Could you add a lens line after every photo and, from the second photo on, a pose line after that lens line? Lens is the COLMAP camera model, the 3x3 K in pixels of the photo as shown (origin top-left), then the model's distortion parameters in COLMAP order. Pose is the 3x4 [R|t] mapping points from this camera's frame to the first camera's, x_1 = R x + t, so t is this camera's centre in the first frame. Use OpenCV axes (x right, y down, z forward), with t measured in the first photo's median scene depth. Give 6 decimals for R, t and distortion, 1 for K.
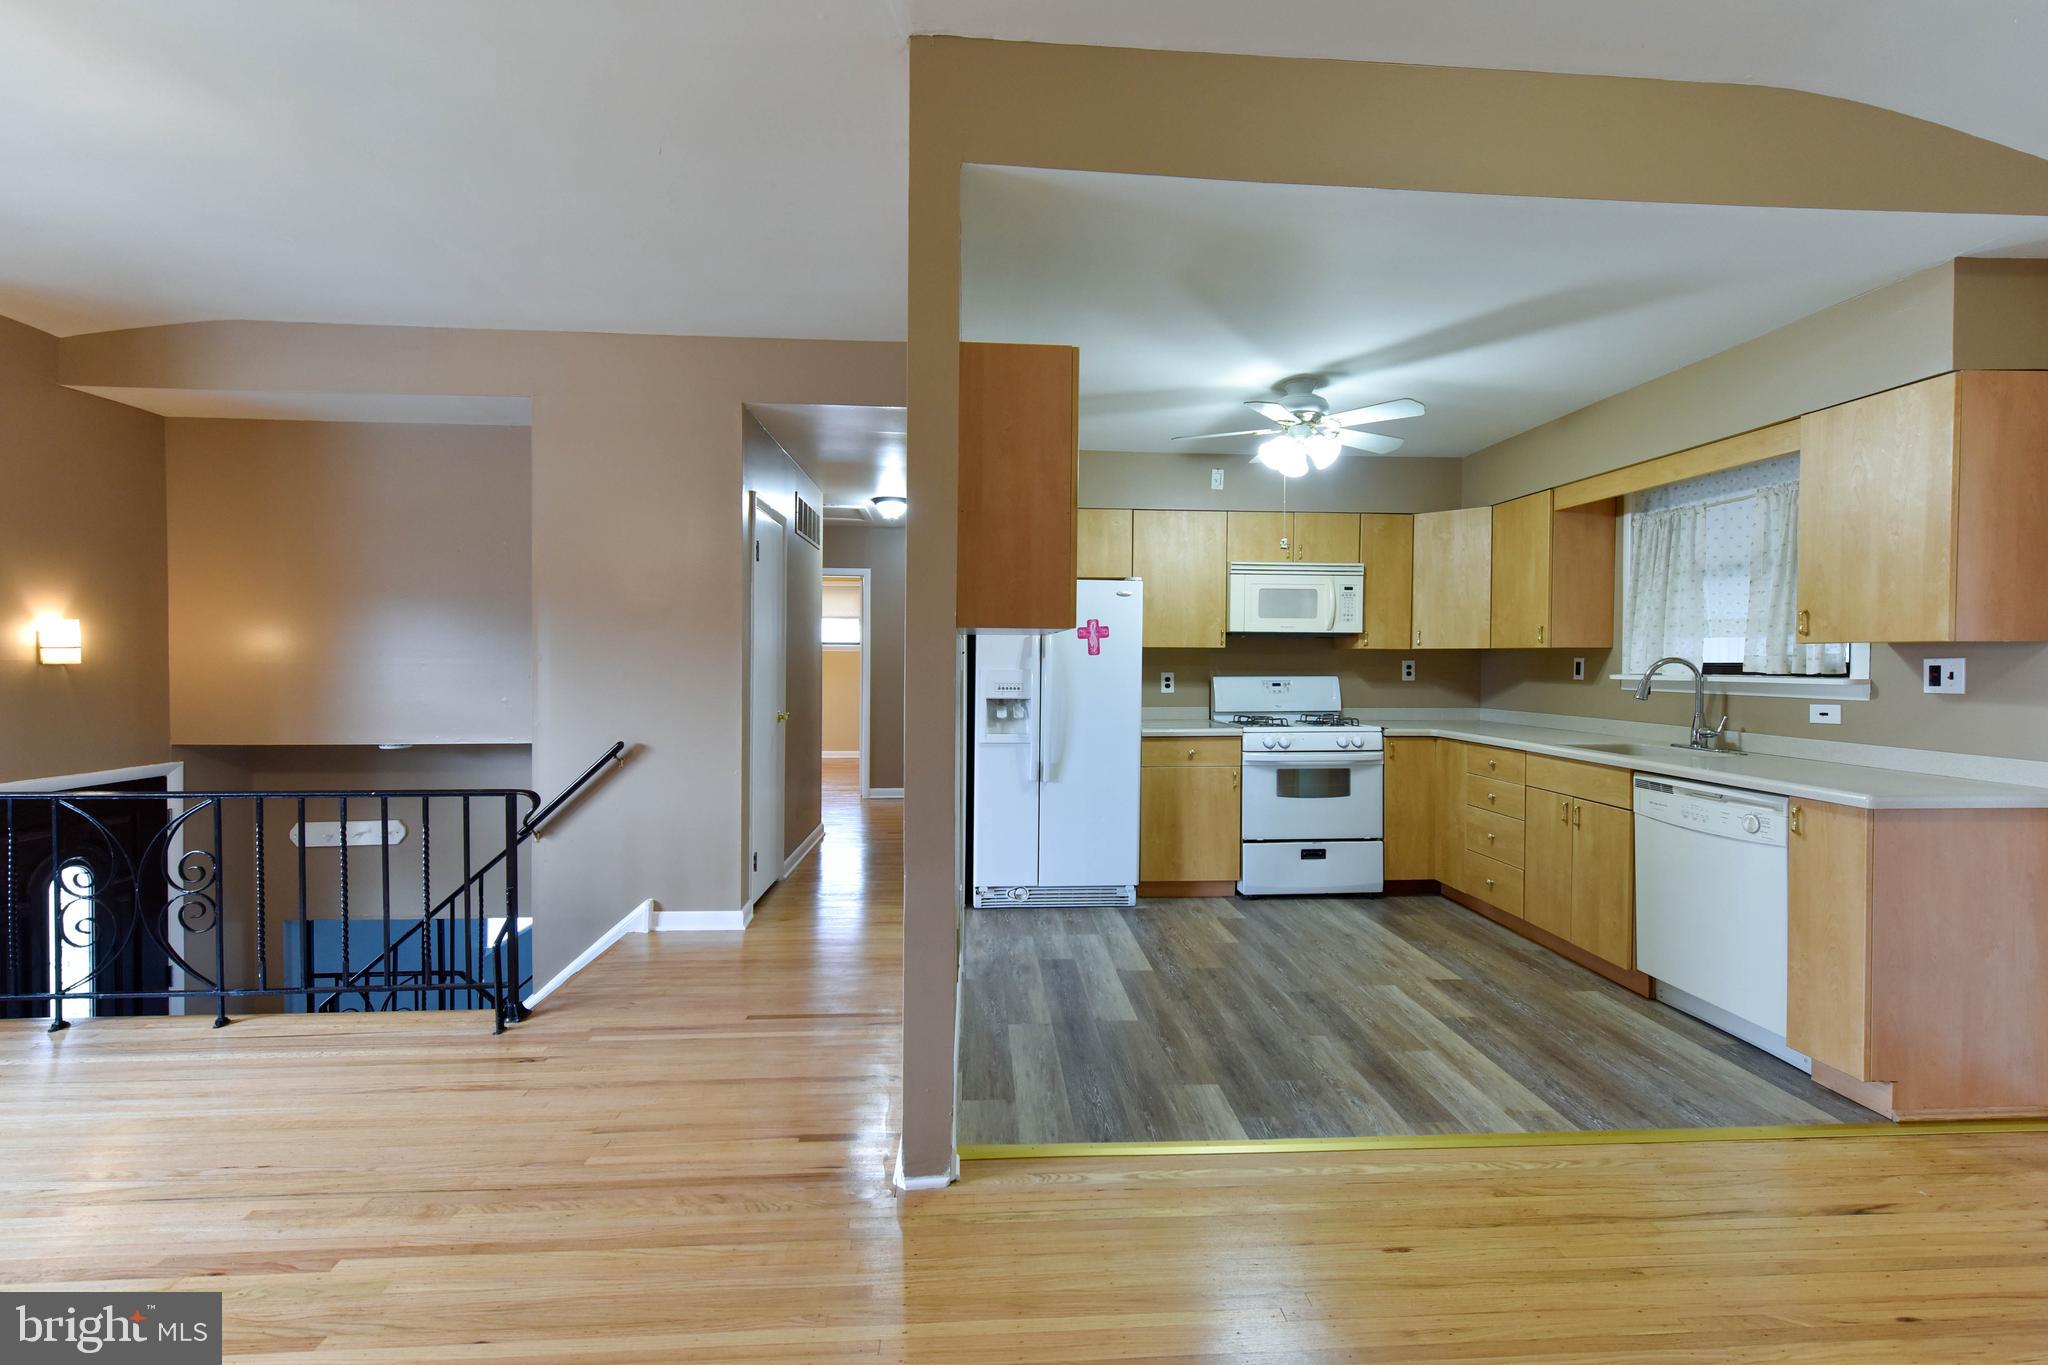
lens RADIAL K [[855.9, 0, 1028.6], [0, 855.9, 676.0], [0, 0, 1]] dist [0.005627, -0.000873]
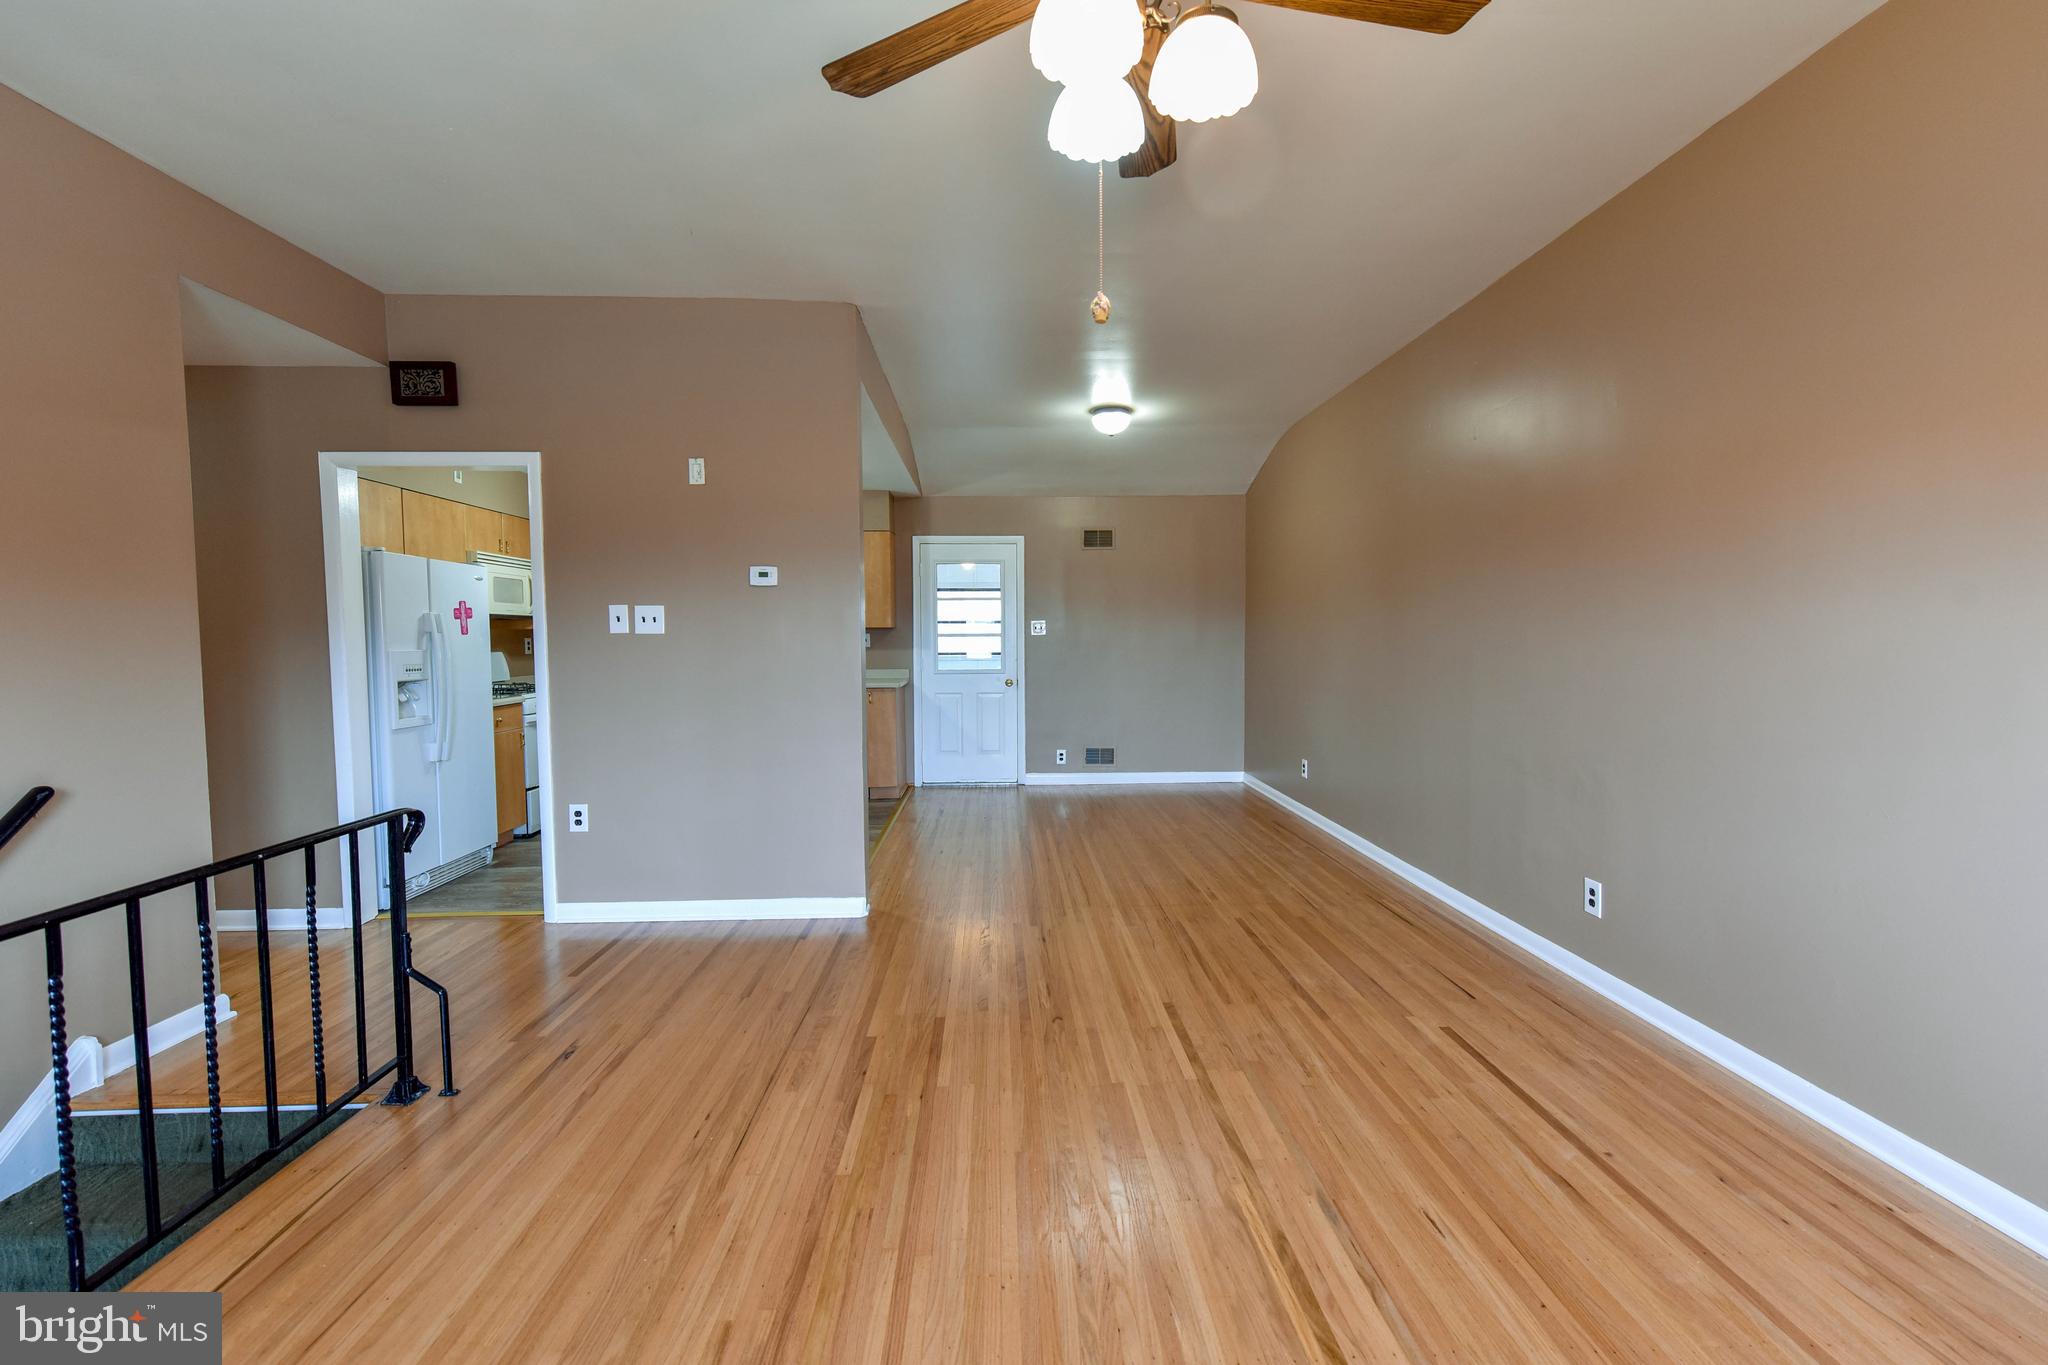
lens RADIAL K [[832.3, 0, 1034.2], [0, 832.3, 679.4], [0, 0, 1]] dist [0.005302, -0.000692]
pose [[0.013235, -0.059003, 0.998170, -0.973854], [0.027187, 0.997910, 0.058627, -0.011199], [-0.999543, 0.026361, 0.014812, 0.293508]]
